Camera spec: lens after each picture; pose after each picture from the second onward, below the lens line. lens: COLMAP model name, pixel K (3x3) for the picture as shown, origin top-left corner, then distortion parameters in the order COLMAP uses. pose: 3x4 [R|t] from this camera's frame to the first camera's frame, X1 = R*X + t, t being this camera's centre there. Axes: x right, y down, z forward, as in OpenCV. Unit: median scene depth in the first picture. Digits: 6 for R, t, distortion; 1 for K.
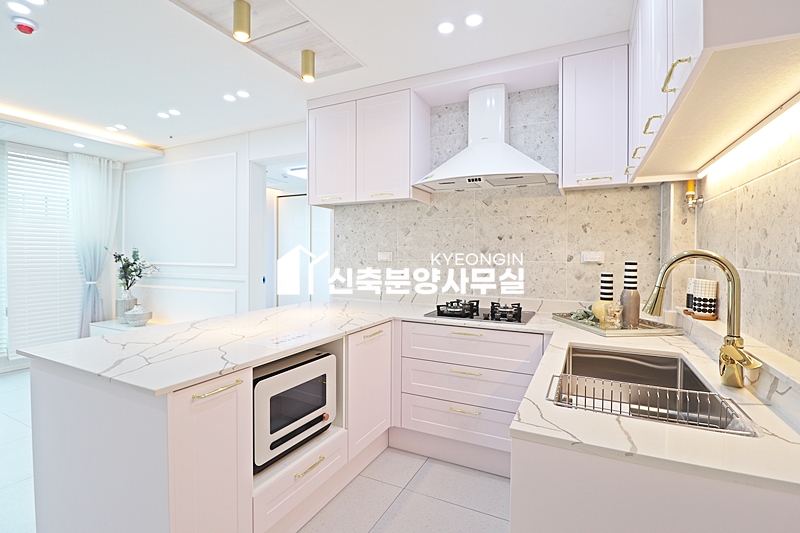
lens RADIAL K [[368.9, 0, 402.8], [0, 368.9, 262.9], [0, 0, 1]] dist [-0.007122, -0.009029]
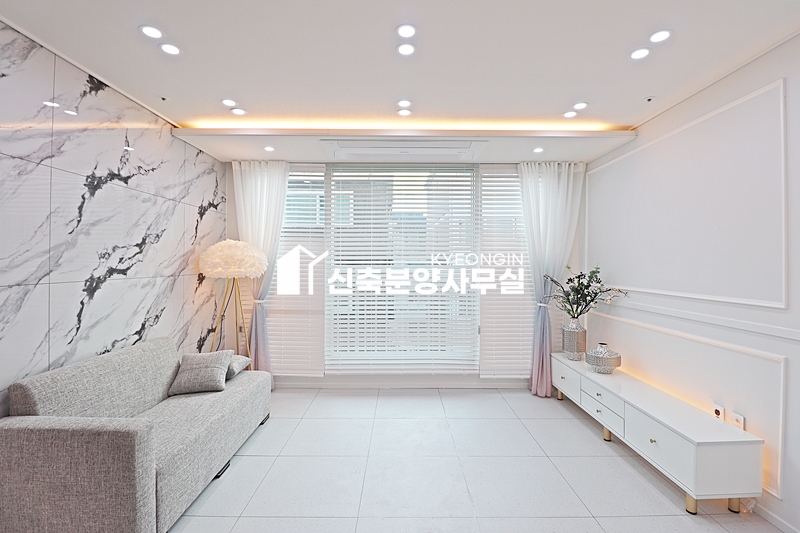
lens RADIAL K [[368.9, 0, 403.6], [0, 368.9, 260.6], [0, 0, 1]] dist [-0.007122, -0.009029]
pose [[0.439957, -0.010397, -0.897958, -0.363471], [-0.020296, 0.999562, -0.021518, -0.051136], [0.897789, 0.027692, 0.439554, 0.489470]]
